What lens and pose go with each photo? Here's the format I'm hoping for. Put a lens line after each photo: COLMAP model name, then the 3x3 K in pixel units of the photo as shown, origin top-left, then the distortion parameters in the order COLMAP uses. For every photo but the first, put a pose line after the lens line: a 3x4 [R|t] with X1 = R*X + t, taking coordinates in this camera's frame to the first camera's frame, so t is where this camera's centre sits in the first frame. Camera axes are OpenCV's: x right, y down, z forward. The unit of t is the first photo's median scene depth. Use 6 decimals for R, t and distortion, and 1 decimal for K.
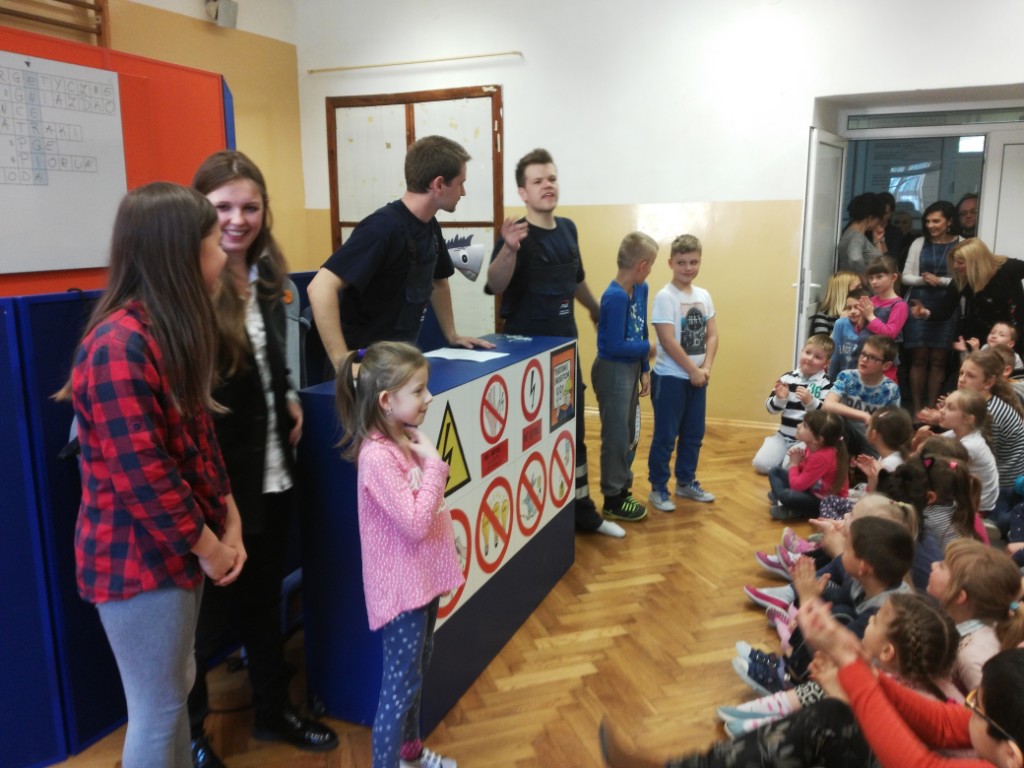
lens RADIAL K [[840.3, 0, 512.0], [0, 840.3, 384.0], [0, 0, 1]] dist [0.088313, -0.172155]
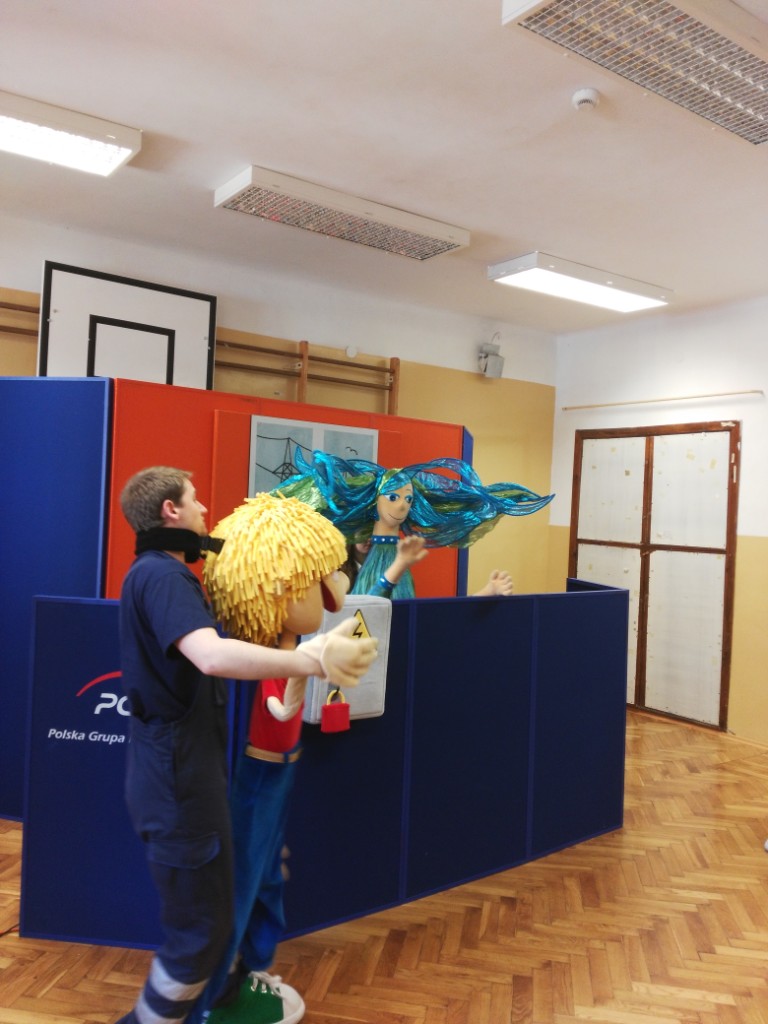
lens RADIAL K [[837.0, 0, 381.9], [0, 837.0, 503.7], [0, 0, 1]] dist [0.099171, -0.179297]
pose [[0.879629, 0.040831, -0.473905, 0.193167], [-0.138967, 0.974901, -0.173944, -0.032705], [0.454908, 0.218864, 0.863225, -0.120709]]
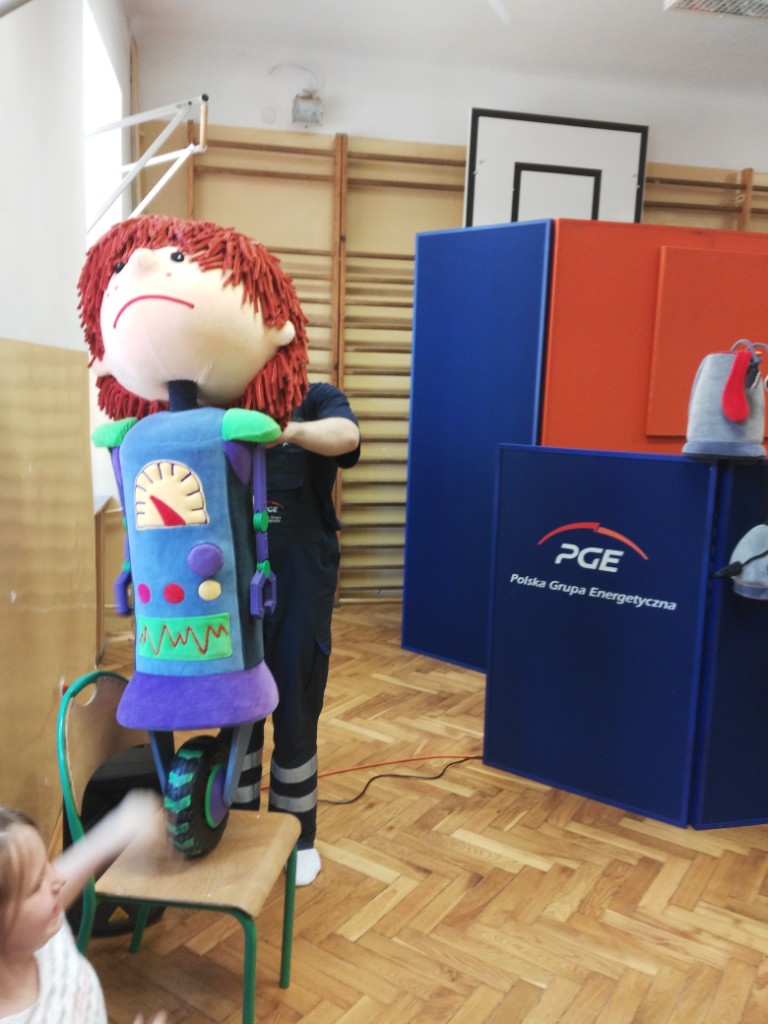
lens RADIAL K [[828.1, 0, 378.5], [0, 828.1, 515.1], [0, 0, 1]] dist [0.131967, -0.244636]
pose [[0.595551, 0.149236, -0.789334, 0.071601], [-0.183549, 0.981879, 0.047152, 0.012576], [0.782067, 0.116800, 0.612151, -0.108452]]
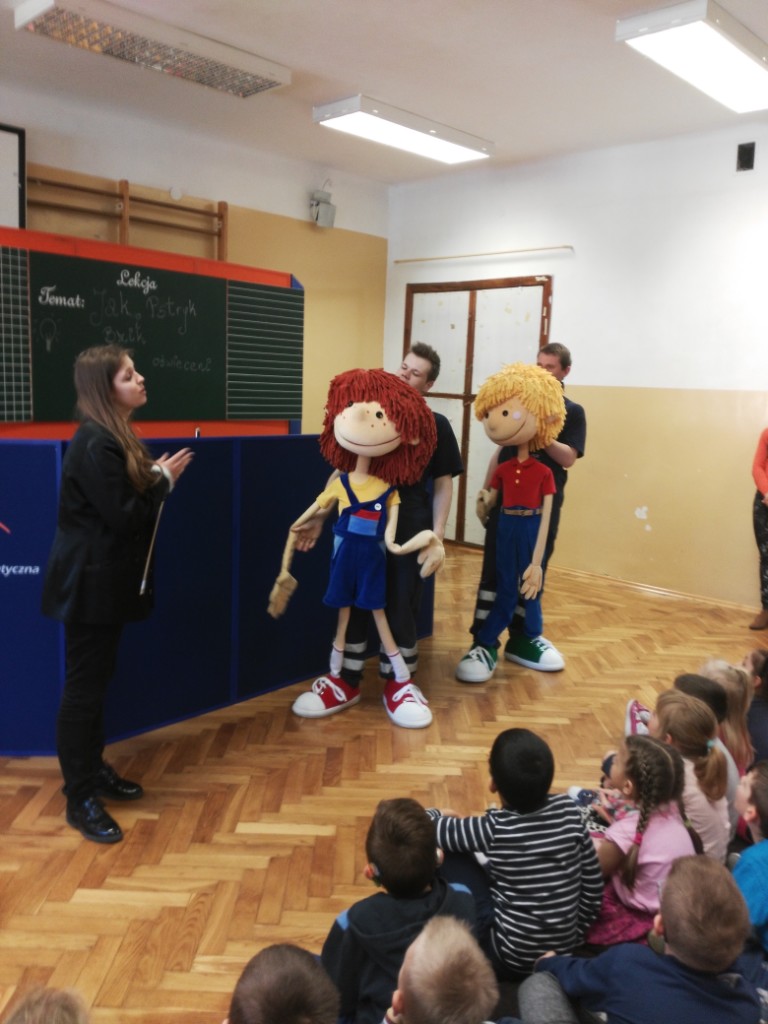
lens RADIAL K [[837.0, 0, 381.9], [0, 837.0, 503.7], [0, 0, 1]] dist [0.099171, -0.179297]
pose [[0.950027, 0.088036, -0.299498, 0.264137], [-0.103103, 0.994060, -0.034850, 0.004243], [0.294651, 0.063987, 0.953460, -0.179086]]
